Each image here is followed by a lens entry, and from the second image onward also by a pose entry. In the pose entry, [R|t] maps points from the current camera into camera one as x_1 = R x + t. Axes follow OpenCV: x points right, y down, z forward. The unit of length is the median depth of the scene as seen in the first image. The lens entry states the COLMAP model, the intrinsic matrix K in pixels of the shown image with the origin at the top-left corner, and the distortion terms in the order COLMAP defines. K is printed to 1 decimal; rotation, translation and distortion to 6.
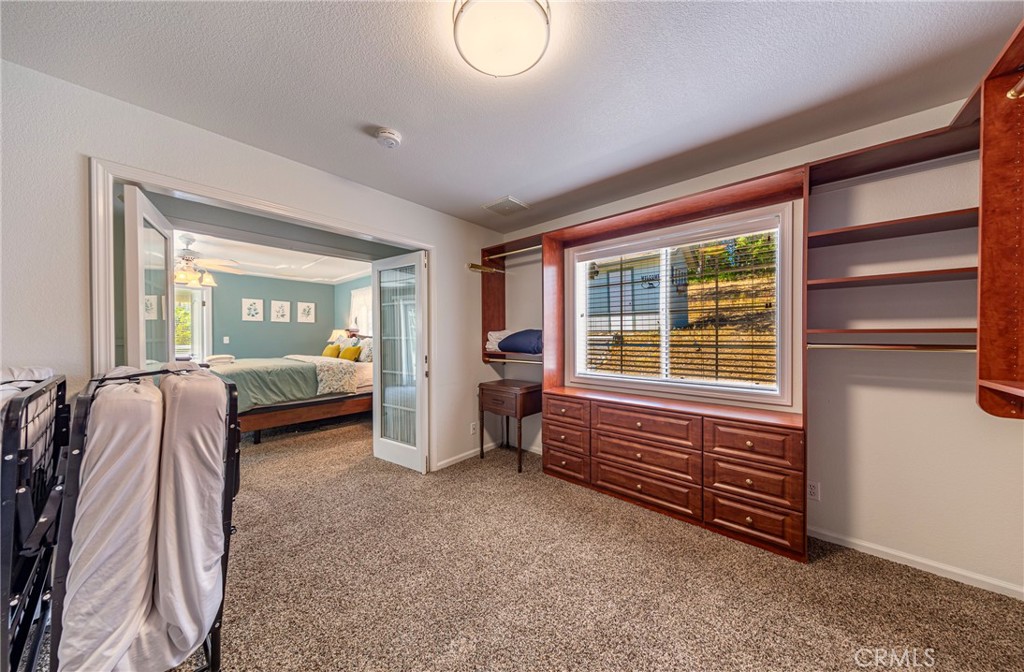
lens RADIAL K [[333.1, 0, 514.5], [0, 333.1, 345.8], [0, 0, 1]] dist [0.001448, -0.000114]
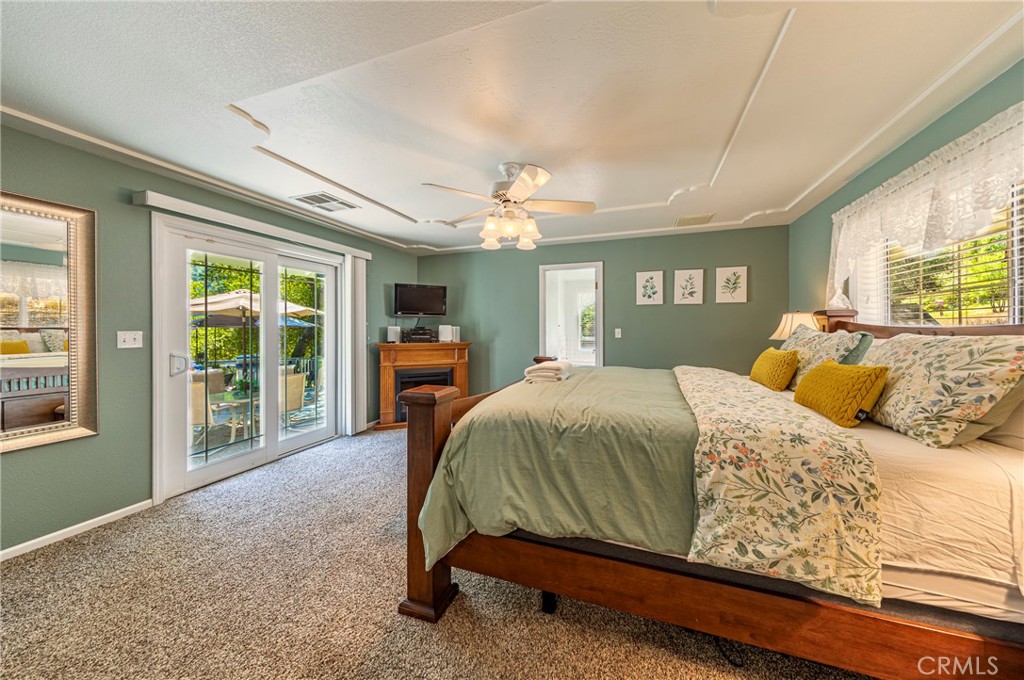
lens RADIAL K [[345.6, 0, 514.2], [0, 345.6, 326.7], [0, 0, 1]] dist [-0.000094, -0.000008]
pose [[0.382346, -0.003832, -0.924011, -0.267169], [-0.025299, 0.999573, -0.014614, -0.015120], [0.923673, 0.028965, 0.382085, 0.517447]]
